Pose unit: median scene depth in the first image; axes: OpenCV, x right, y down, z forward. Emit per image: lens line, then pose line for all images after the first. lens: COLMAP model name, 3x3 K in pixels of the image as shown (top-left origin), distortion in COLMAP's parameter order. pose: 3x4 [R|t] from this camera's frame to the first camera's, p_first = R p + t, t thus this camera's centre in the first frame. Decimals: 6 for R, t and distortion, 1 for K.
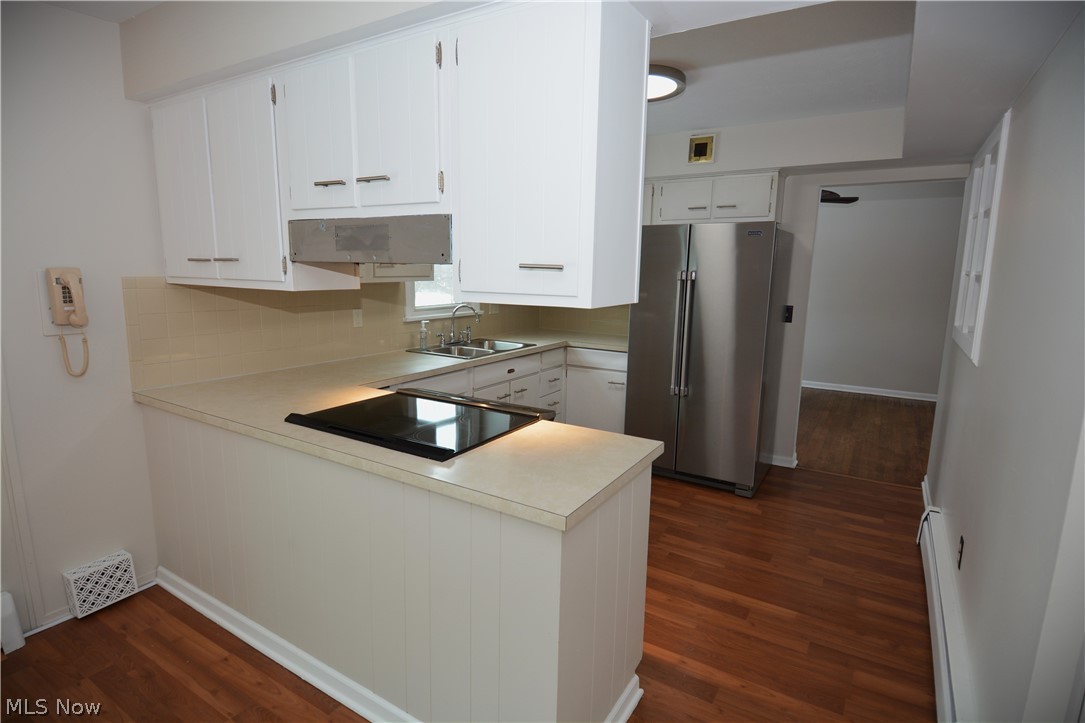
lens RADIAL K [[561.6, 0, 537.1], [0, 561.6, 361.3], [0, 0, 1]] dist [0.050827, -0.055711]
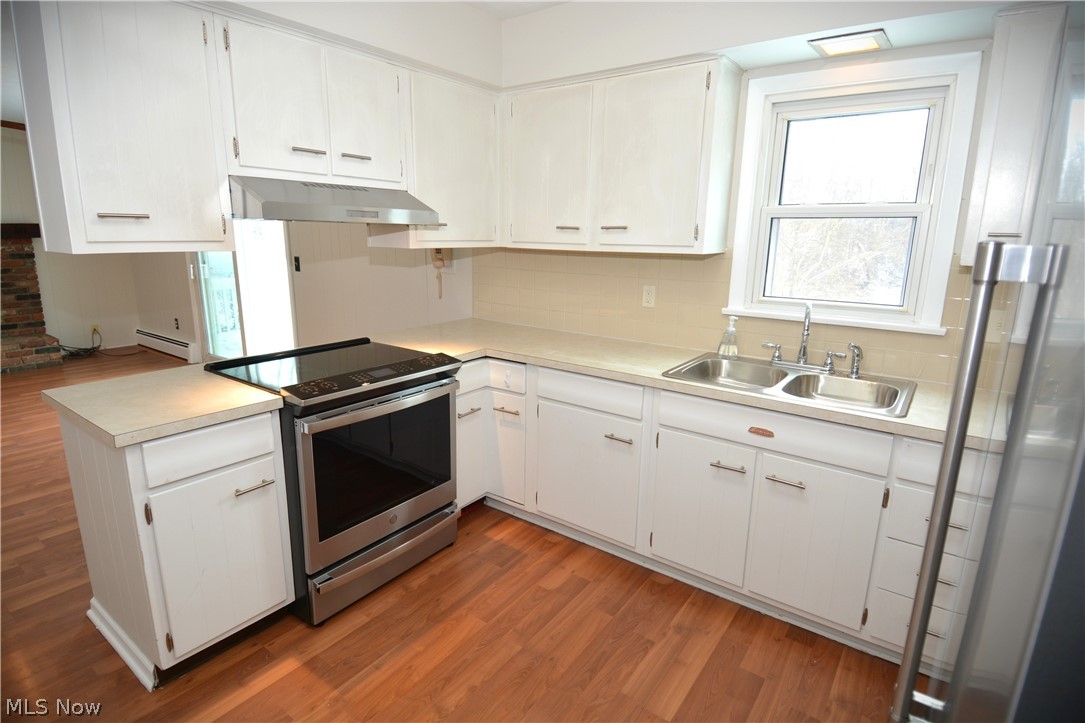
lens RADIAL K [[561.6, 0, 537.1], [0, 561.6, 361.3], [0, 0, 1]] dist [0.050827, -0.055711]
pose [[-0.084333, 0.209300, -0.974208, 0.457106], [-0.183641, 0.957679, 0.221645, -0.120570], [0.979369, 0.197596, -0.042328, 0.778462]]
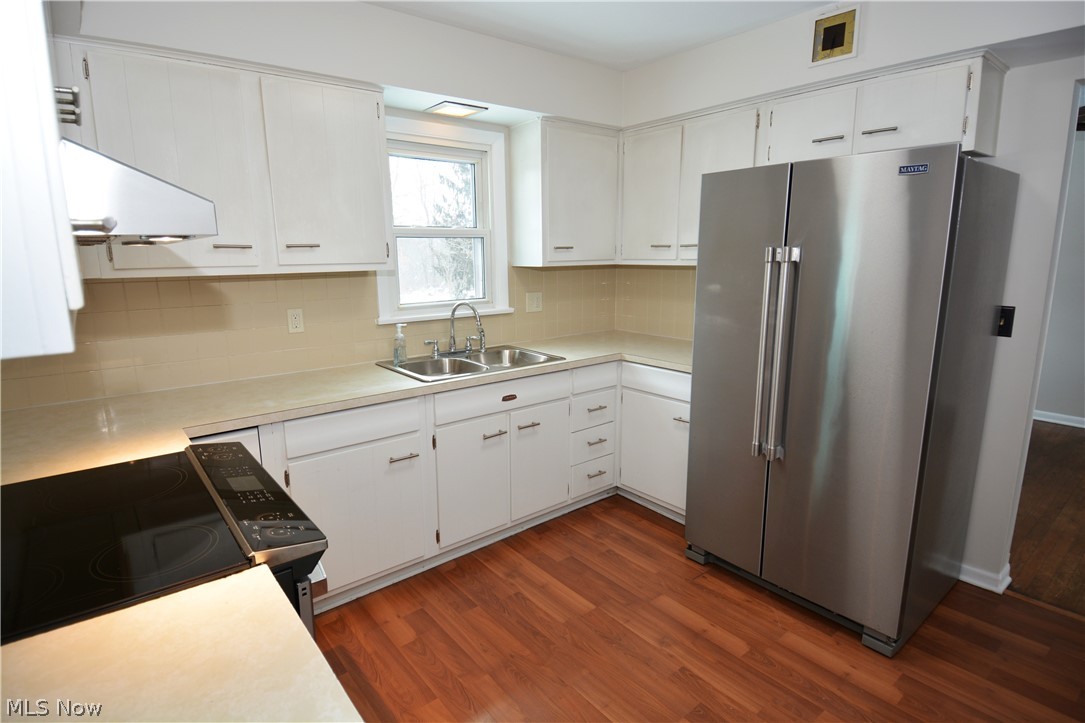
lens RADIAL K [[561.6, 0, 537.1], [0, 561.6, 361.3], [0, 0, 1]] dist [0.050827, -0.055711]
pose [[0.942928, 0.041038, -0.330458, 0.207716], [-0.032723, 0.998993, 0.030688, -0.048899], [0.331384, -0.018123, 0.943322, 0.343269]]
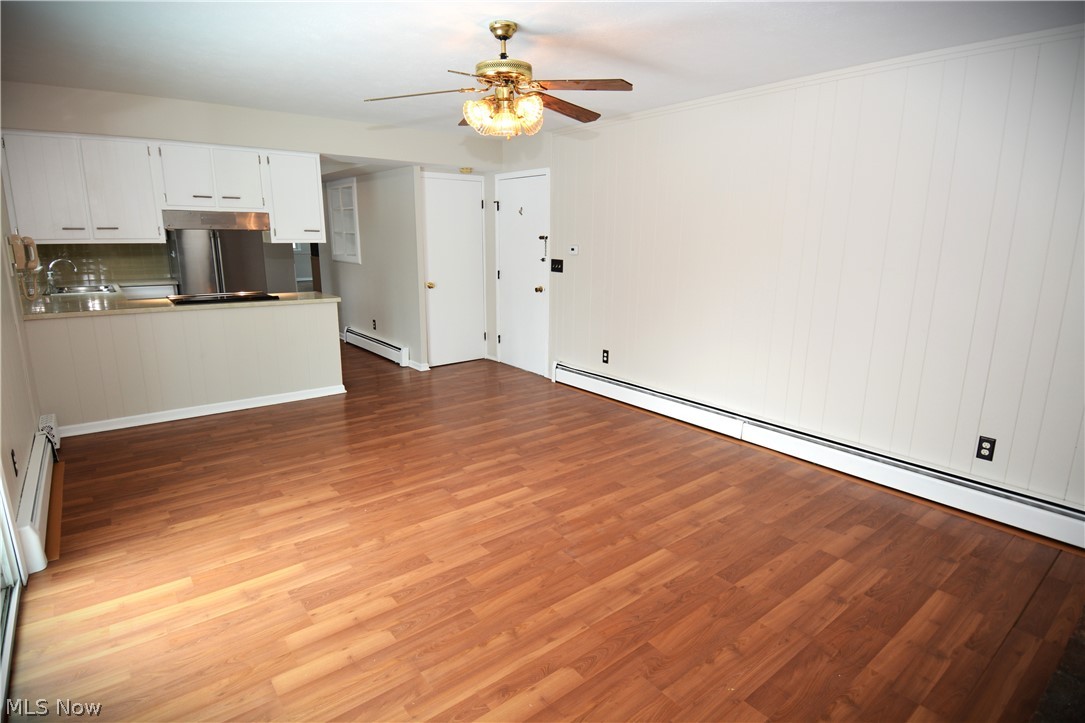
lens RADIAL K [[561.6, 0, 537.1], [0, 561.6, 361.3], [0, 0, 1]] dist [0.050827, -0.055711]
pose [[0.343924, -0.218365, 0.913254, -1.034932], [0.156547, 0.972307, 0.173530, 0.080510], [-0.925856, 0.083286, 0.368584, -0.538400]]
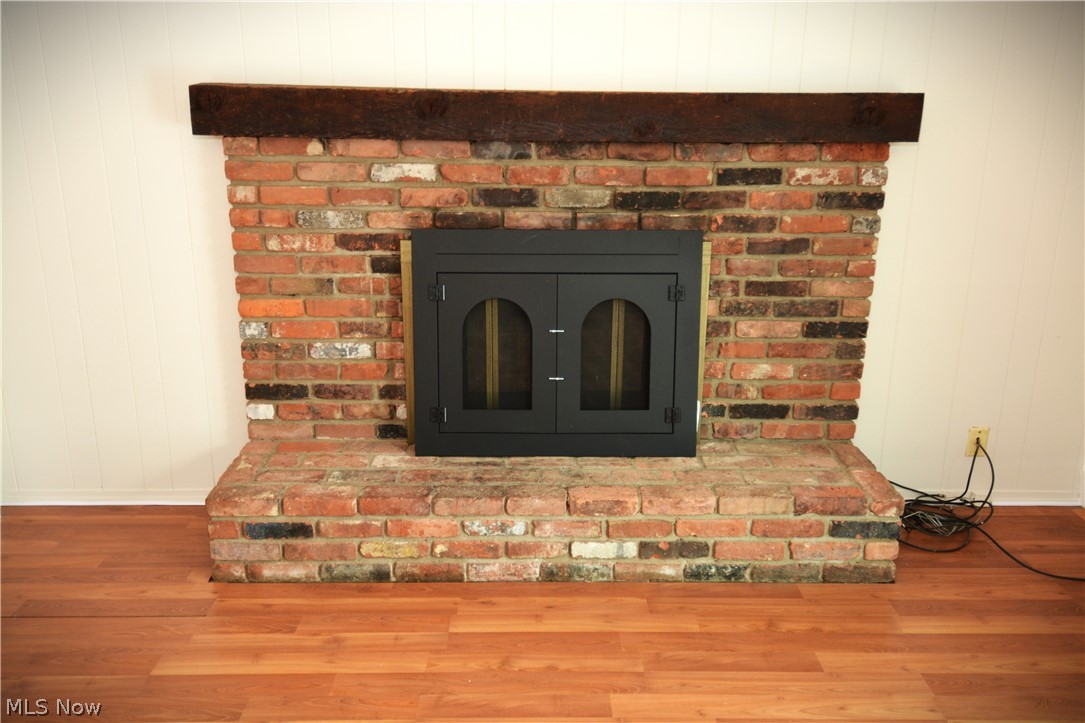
lens RADIAL K [[918.7, 0, 542.5], [0, 918.7, 361.5], [0, 0, 1]] dist [0.058441, -0.000460]
pose [[-0.845114, 0.129704, -0.518613, -0.313288], [-0.107117, 0.909360, 0.401983, 0.034450], [0.523745, 0.395274, -0.754619, -0.180663]]
